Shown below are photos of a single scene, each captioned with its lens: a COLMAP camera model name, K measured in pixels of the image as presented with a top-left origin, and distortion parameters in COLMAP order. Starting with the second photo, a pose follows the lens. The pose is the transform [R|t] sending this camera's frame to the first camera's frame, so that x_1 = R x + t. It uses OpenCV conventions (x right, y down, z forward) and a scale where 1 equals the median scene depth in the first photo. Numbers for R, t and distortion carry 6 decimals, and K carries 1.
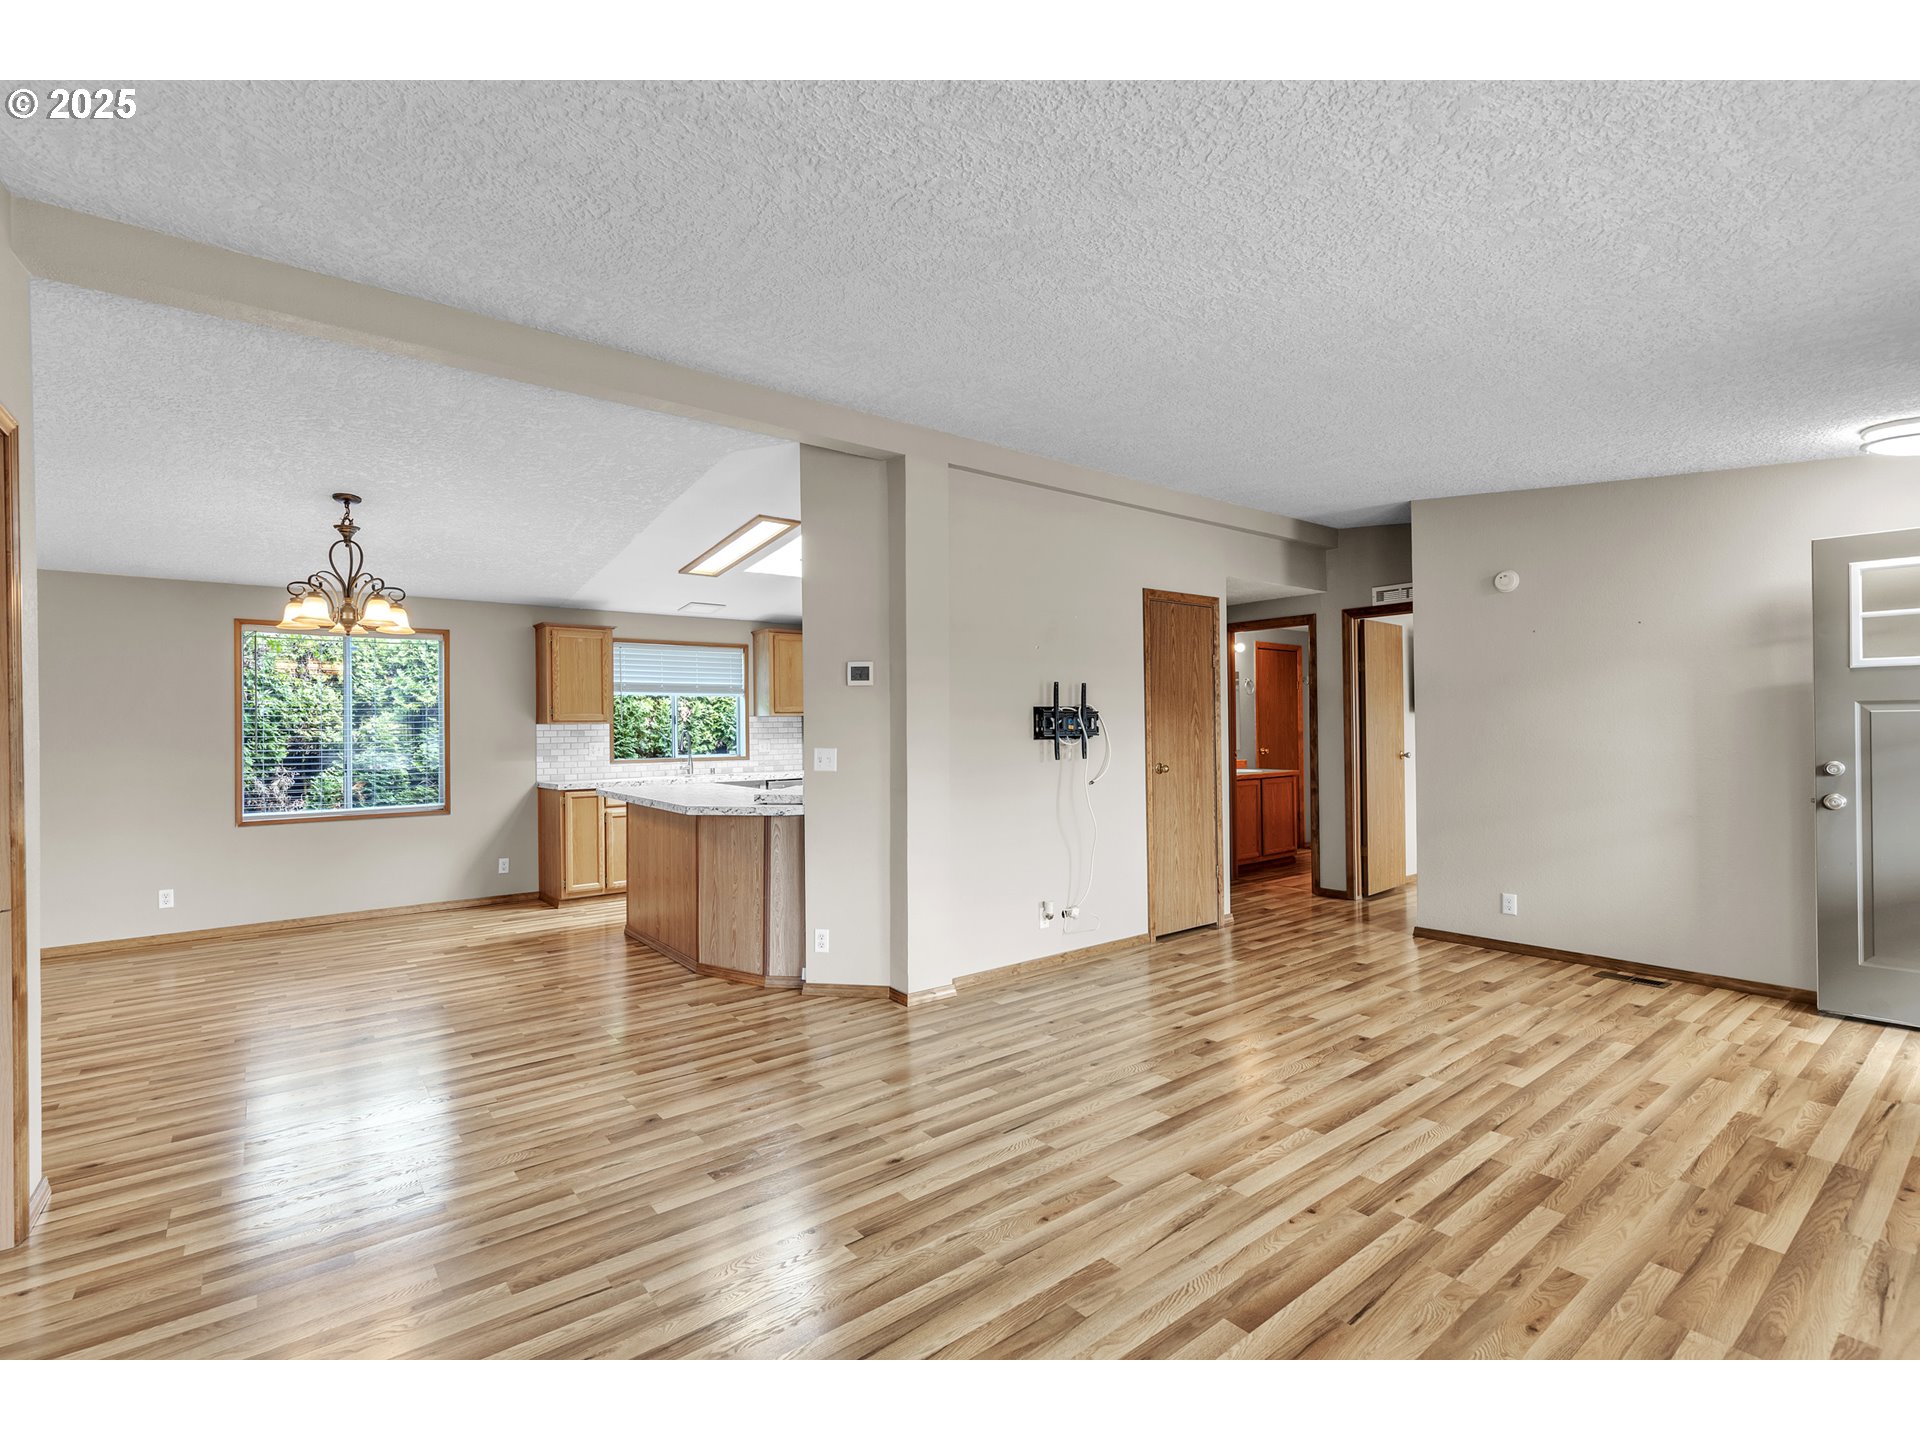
lens RADIAL K [[887.7, 0, 956.9], [0, 887.7, 727.2], [0, 0, 1]] dist [0.009698, 0.000585]
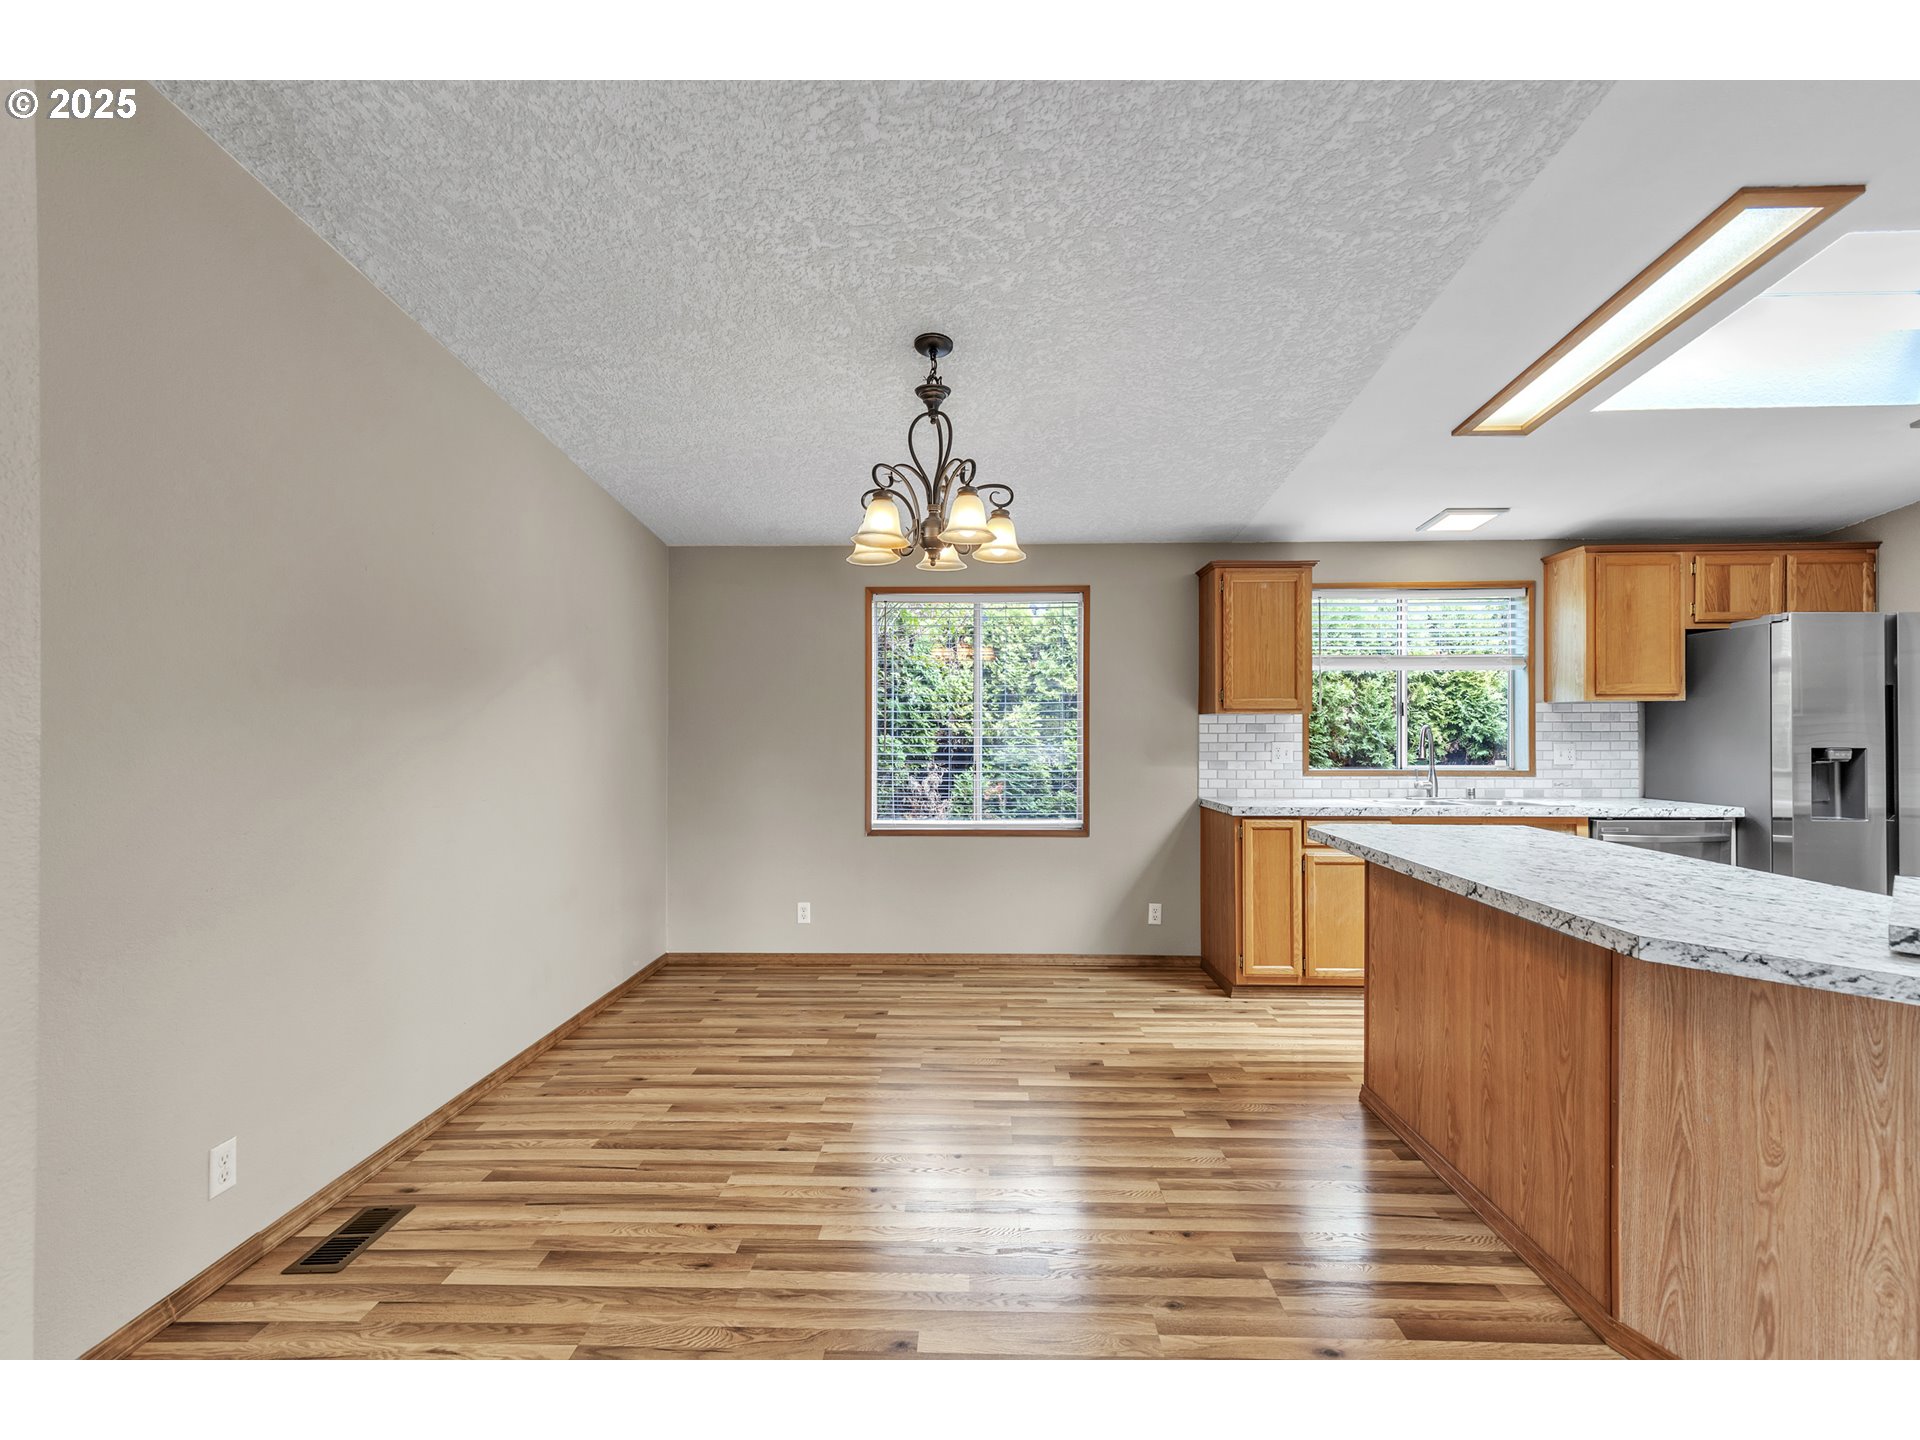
lens RADIAL K [[887.7, 0, 962.5], [0, 887.7, 724.5], [0, 0, 1]] dist [0.009698, 0.000585]
pose [[0.776592, 0.006567, -0.629969, -0.175556], [-0.007187, 0.999973, 0.001564, 0.004511], [0.629963, 0.003313, 0.776618, 0.339048]]
